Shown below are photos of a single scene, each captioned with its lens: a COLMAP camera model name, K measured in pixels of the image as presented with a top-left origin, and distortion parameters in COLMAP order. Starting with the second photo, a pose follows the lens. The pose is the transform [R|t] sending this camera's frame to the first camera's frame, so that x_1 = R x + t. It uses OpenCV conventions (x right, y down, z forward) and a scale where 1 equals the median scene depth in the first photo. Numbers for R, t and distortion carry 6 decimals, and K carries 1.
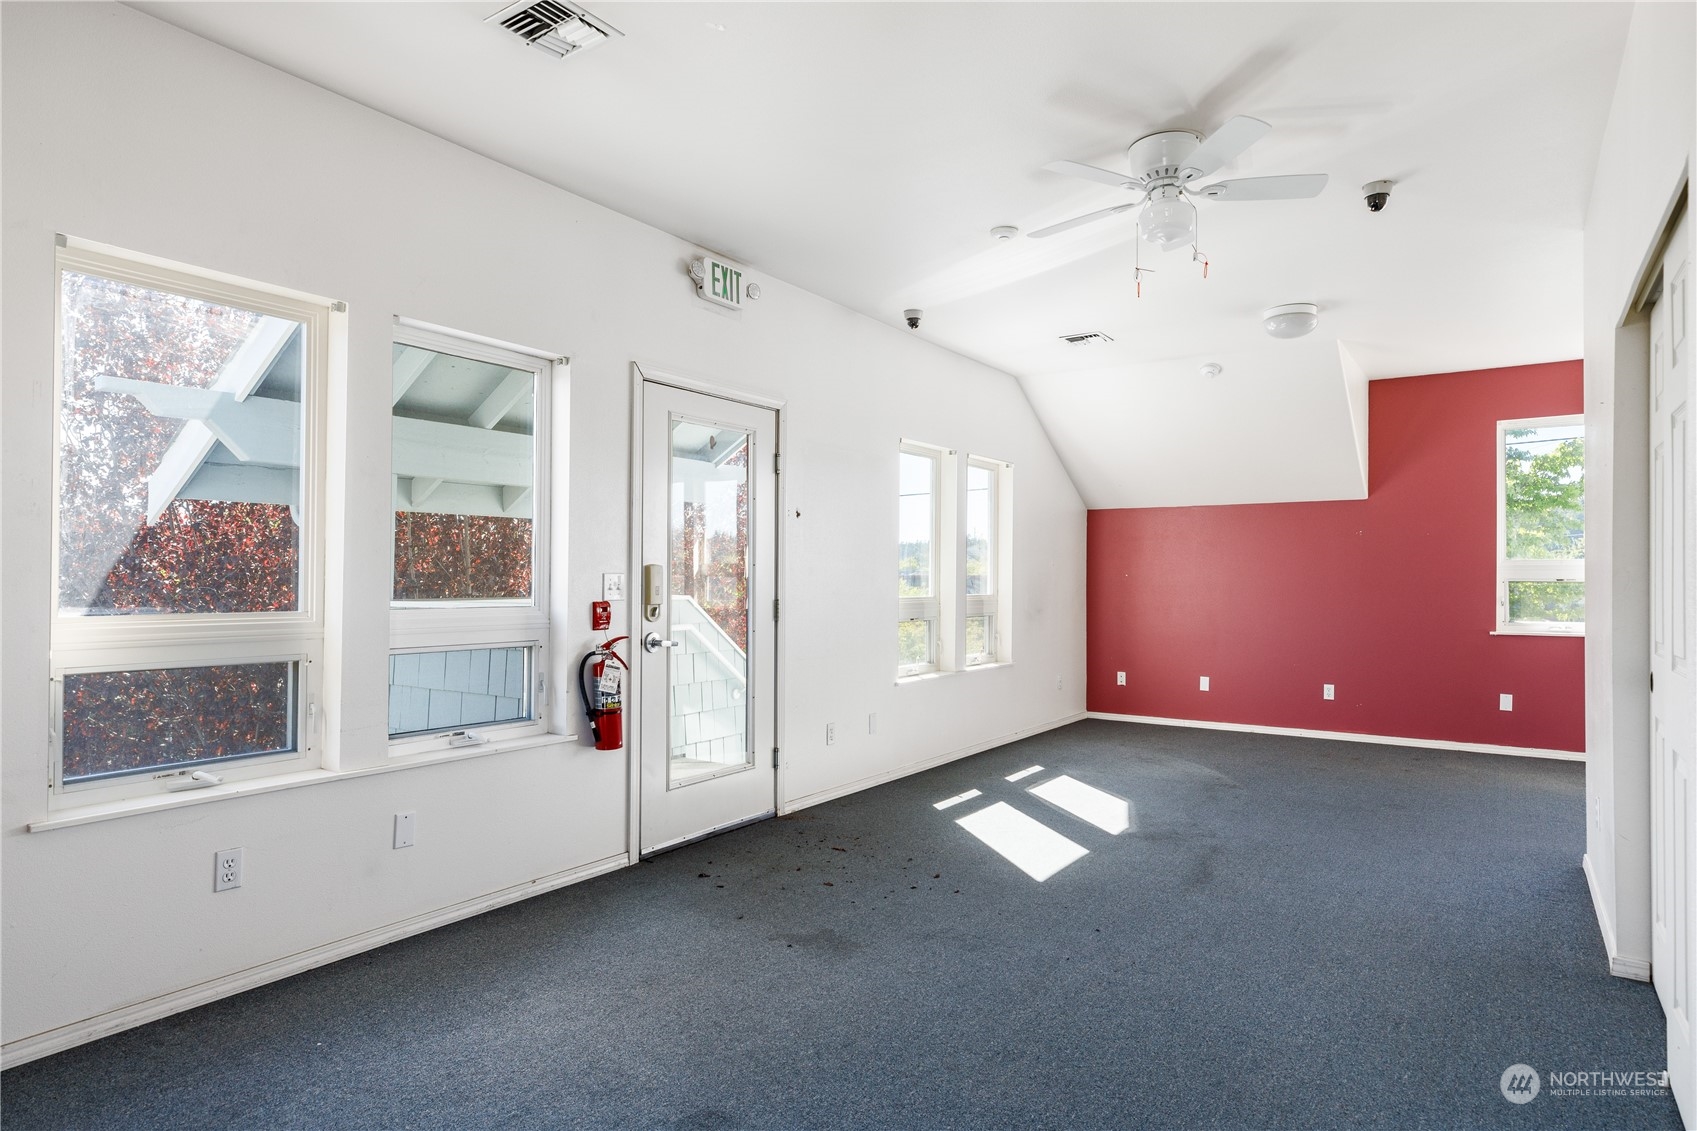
lens RADIAL K [[952.4, 0, 848.4], [0, 952.4, 569.2], [0, 0, 1]] dist [0.000831, -0.000134]
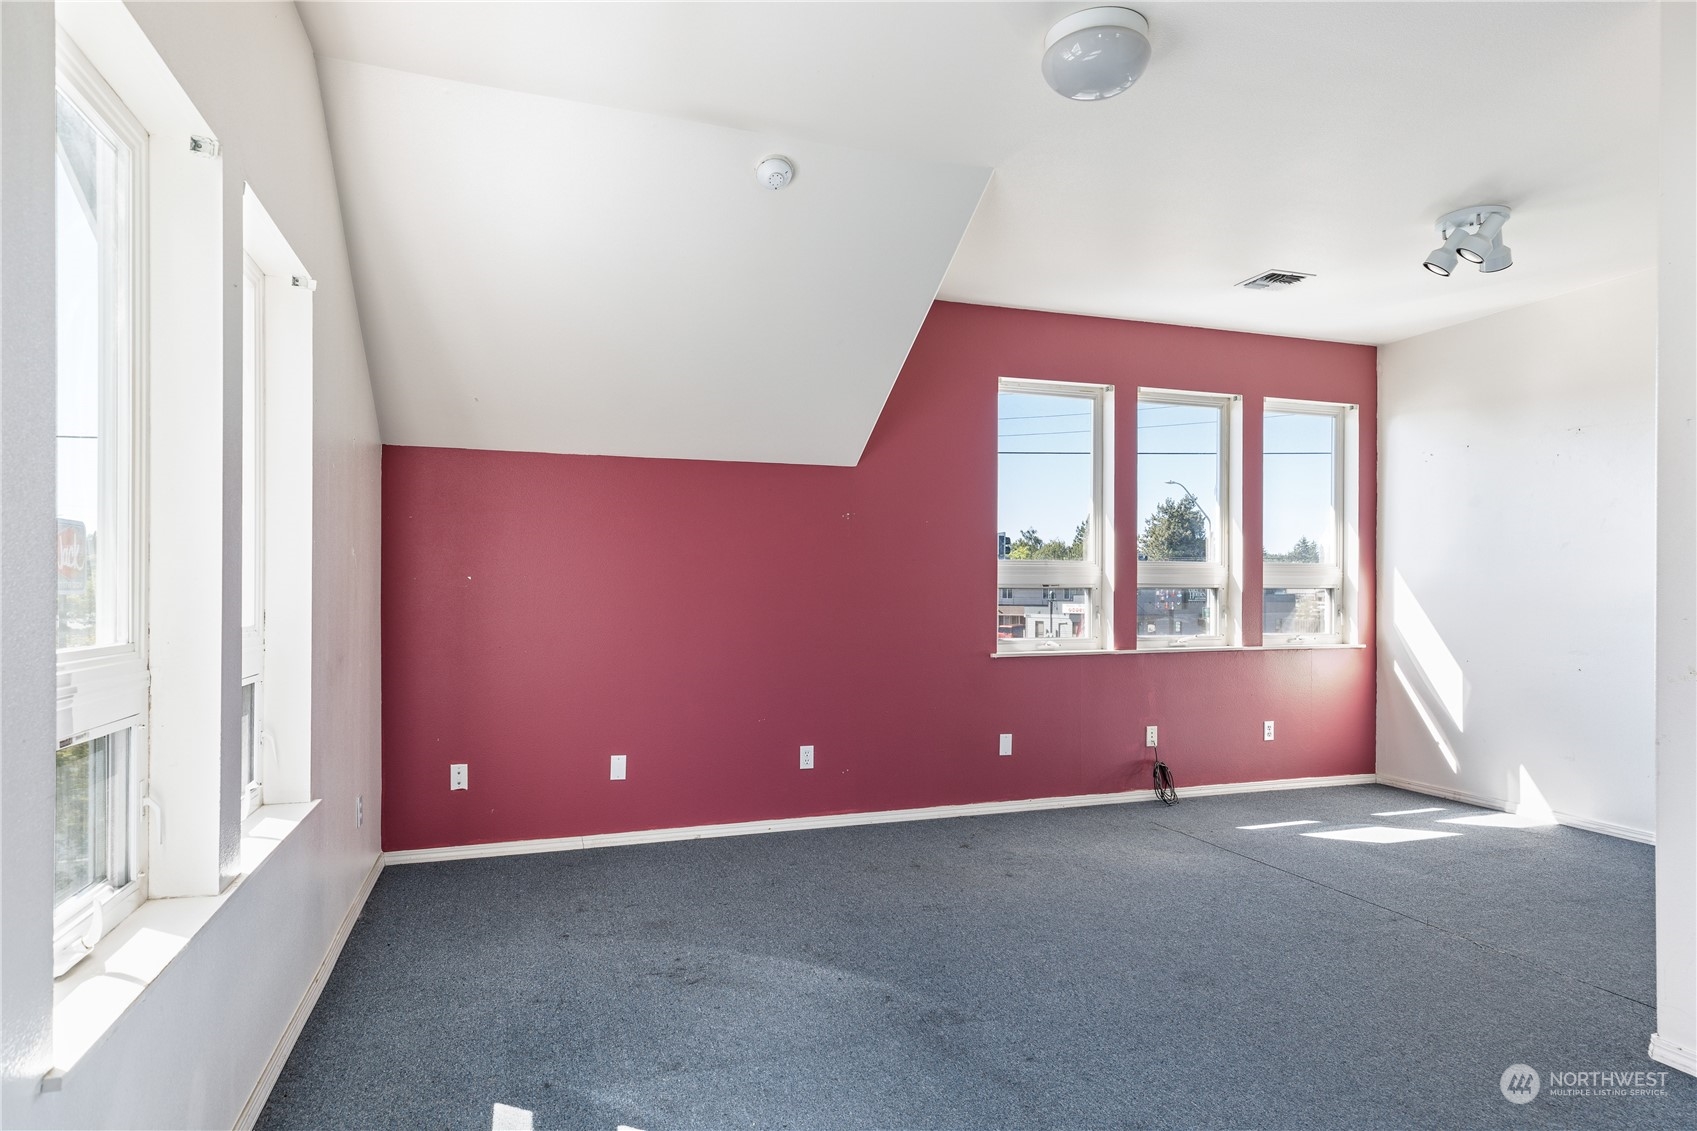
lens RADIAL K [[952.4, 0, 849.7], [0, 952.4, 582.8], [0, 0, 1]] dist [0.000831, -0.000134]
pose [[0.597411, 0.000036, 0.801935, -0.001729], [-0.008962, 0.999938, 0.006632, 0.004675], [-0.801885, -0.011149, 0.597374, 0.587648]]
